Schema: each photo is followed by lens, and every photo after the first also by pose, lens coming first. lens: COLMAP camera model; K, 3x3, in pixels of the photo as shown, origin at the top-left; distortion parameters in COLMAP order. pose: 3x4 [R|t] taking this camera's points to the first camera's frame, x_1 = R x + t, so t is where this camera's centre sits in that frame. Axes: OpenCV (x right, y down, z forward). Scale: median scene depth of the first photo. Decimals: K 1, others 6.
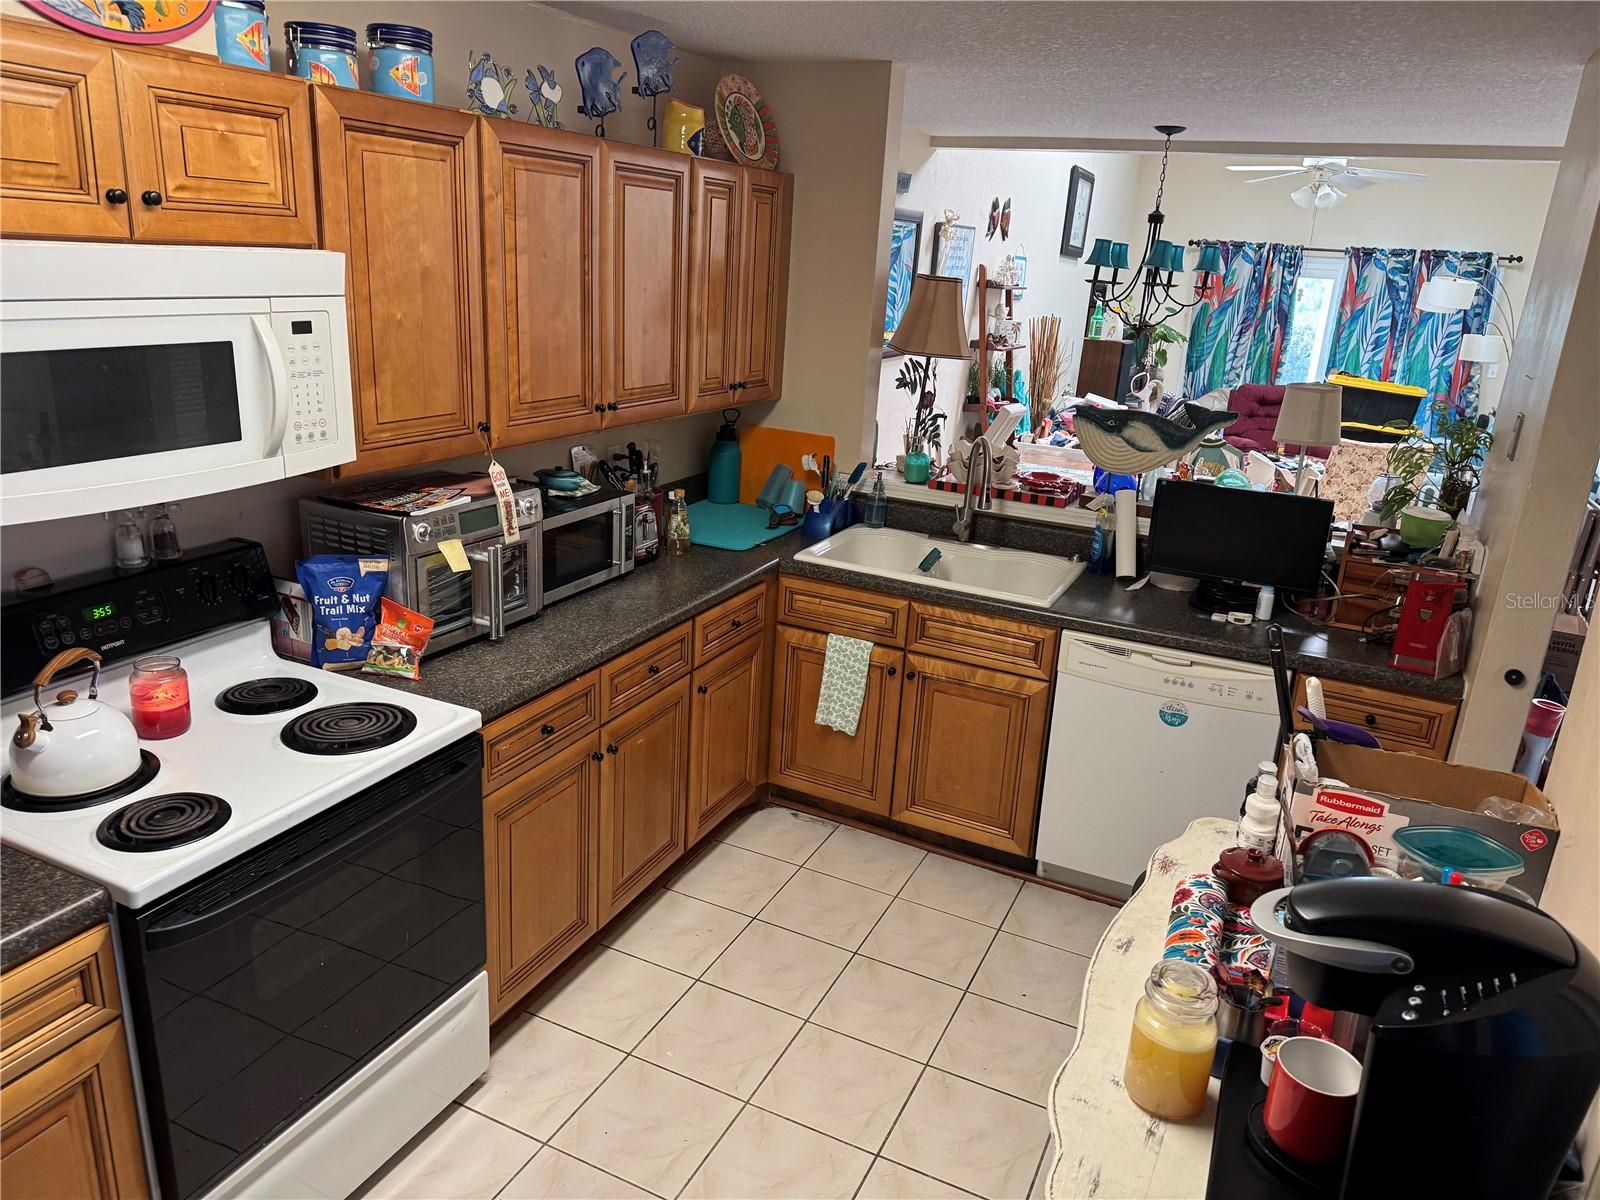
lens RADIAL K [[1121.3, 0, 808.5], [0, 1121.3, 607.5], [0, 0, 1]] dist [0.059198, -0.065724]
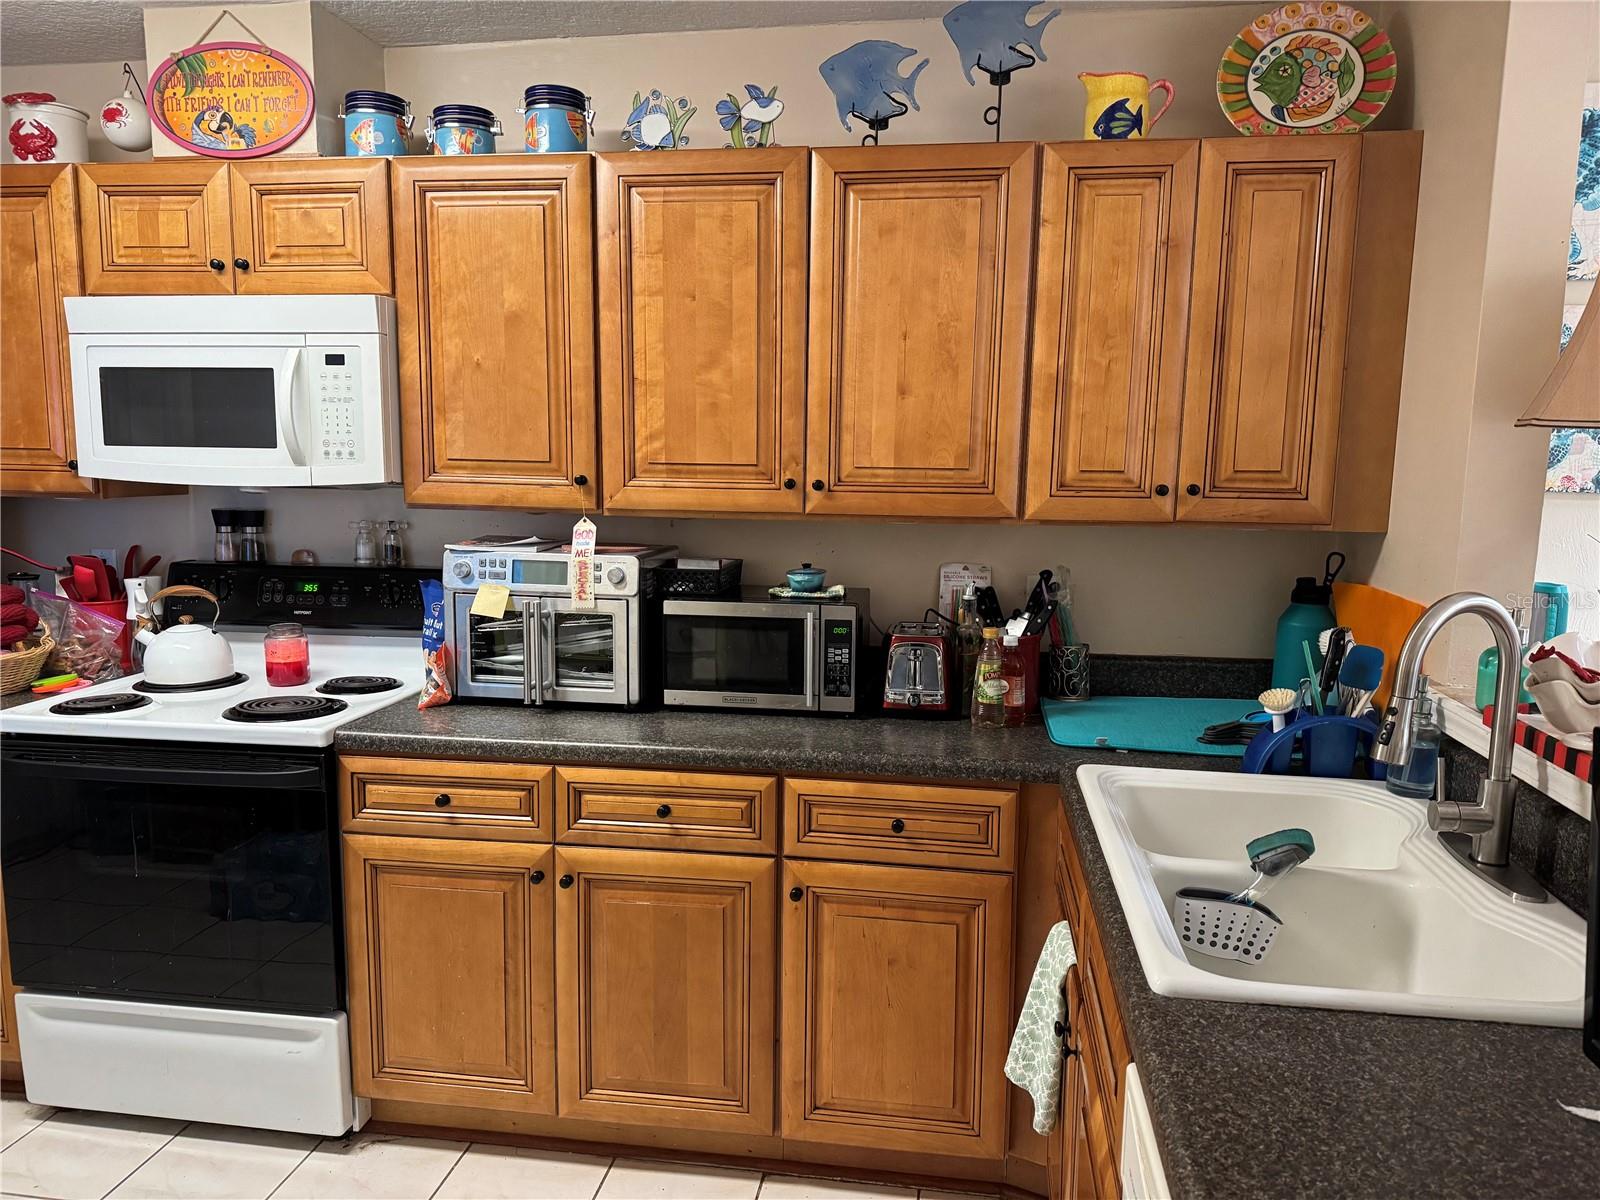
lens RADIAL K [[1113.2, 0, 800.0], [0, 1113.2, 600.0], [0, 0, 1]] dist [0.111080, -0.173375]
pose [[0.285004, 0.074235, -0.955647, 0.798892], [-0.288697, 0.957349, -0.011732, -0.131467], [0.914017, 0.279236, 0.294279, 1.134858]]
